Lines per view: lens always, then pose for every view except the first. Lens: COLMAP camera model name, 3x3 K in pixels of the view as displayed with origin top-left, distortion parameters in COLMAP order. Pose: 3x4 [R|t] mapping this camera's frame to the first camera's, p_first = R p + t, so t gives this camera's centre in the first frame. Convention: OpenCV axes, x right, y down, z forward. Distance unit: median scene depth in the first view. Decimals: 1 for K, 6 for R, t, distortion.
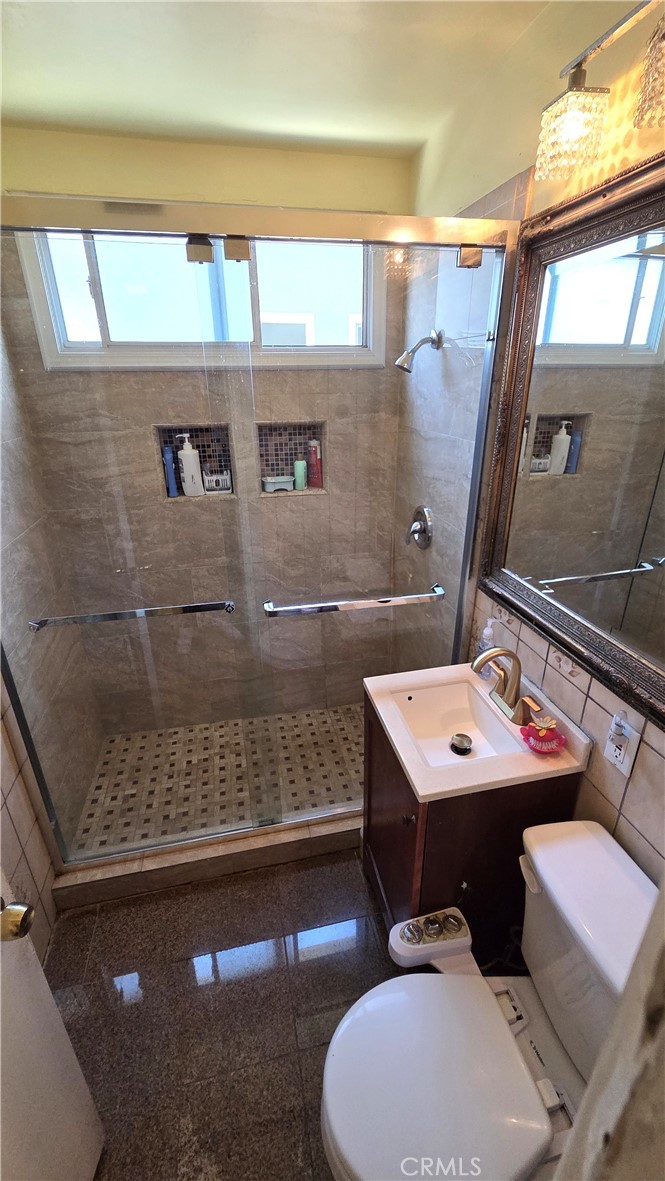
lens RADIAL K [[482.5, 0, 332.5], [0, 482.5, 590.5], [0, 0, 1]] dist [0.002783, 0.000104]
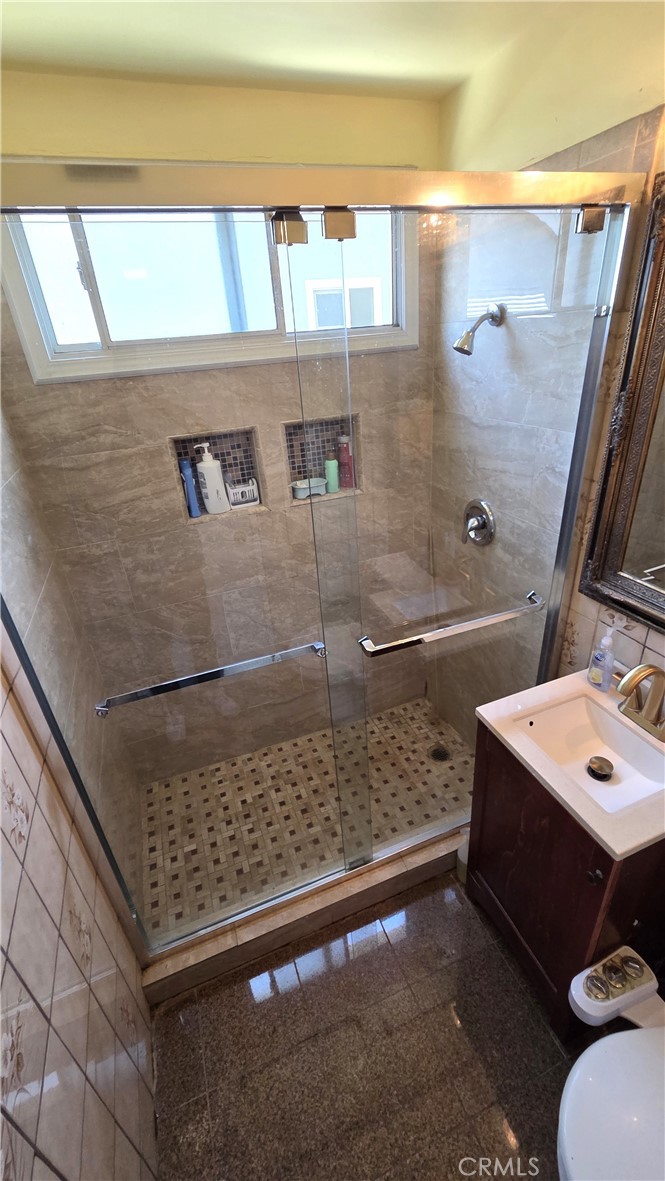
lens RADIAL K [[482.5, 0, 332.5], [0, 482.5, 590.5], [0, 0, 1]] dist [0.002783, 0.000104]
pose [[0.987586, -0.120948, 0.100231, -0.197018], [0.114747, 0.991233, 0.065496, -0.093912], [-0.107274, -0.053182, 0.992806, 0.105396]]
